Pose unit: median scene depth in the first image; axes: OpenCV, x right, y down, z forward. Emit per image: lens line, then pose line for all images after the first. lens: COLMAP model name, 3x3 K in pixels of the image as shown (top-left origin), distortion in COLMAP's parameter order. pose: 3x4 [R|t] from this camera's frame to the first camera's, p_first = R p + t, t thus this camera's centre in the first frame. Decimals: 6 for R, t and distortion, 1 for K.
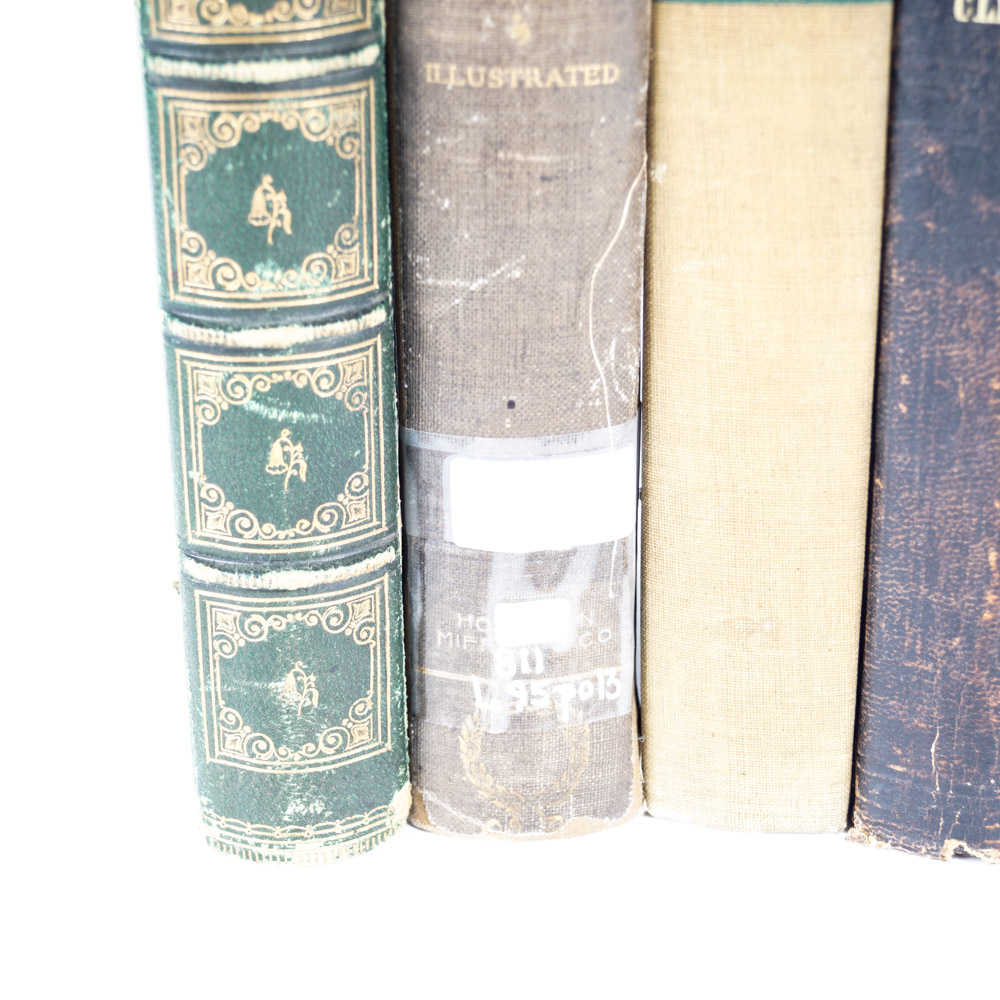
lens RADIAL K [[2239.7, 0, 484.5], [0, 2239.7, 478.6], [0, 0, 1]] dist [-0.031814, 0.000000]
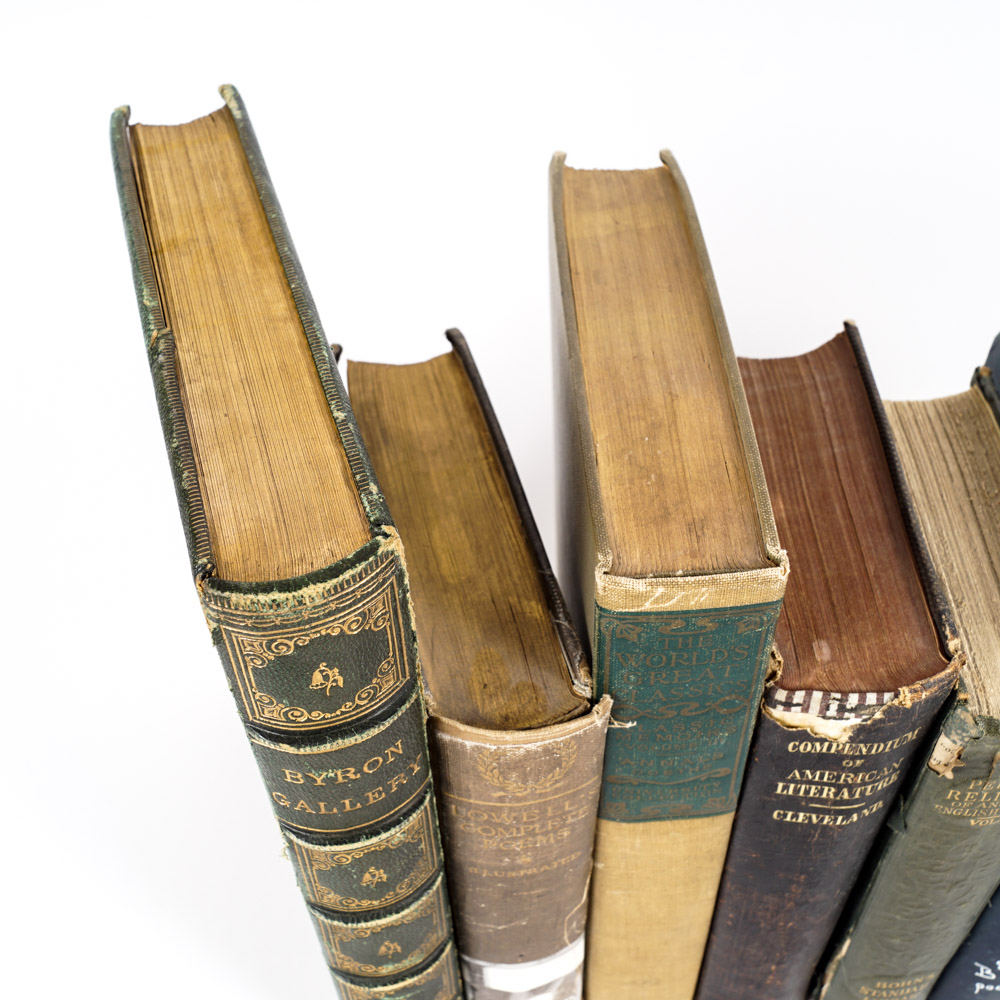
lens RADIAL K [[1246.1, 0, 483.8], [0, 1246.1, 527.6], [0, 0, 1]] dist [-0.084625, 0.000000]
pose [[0.987405, -0.133273, 0.085261, -0.059132], [0.084936, 0.901187, 0.425027, -0.796074], [-0.133481, -0.412432, 0.901156, 0.247196]]
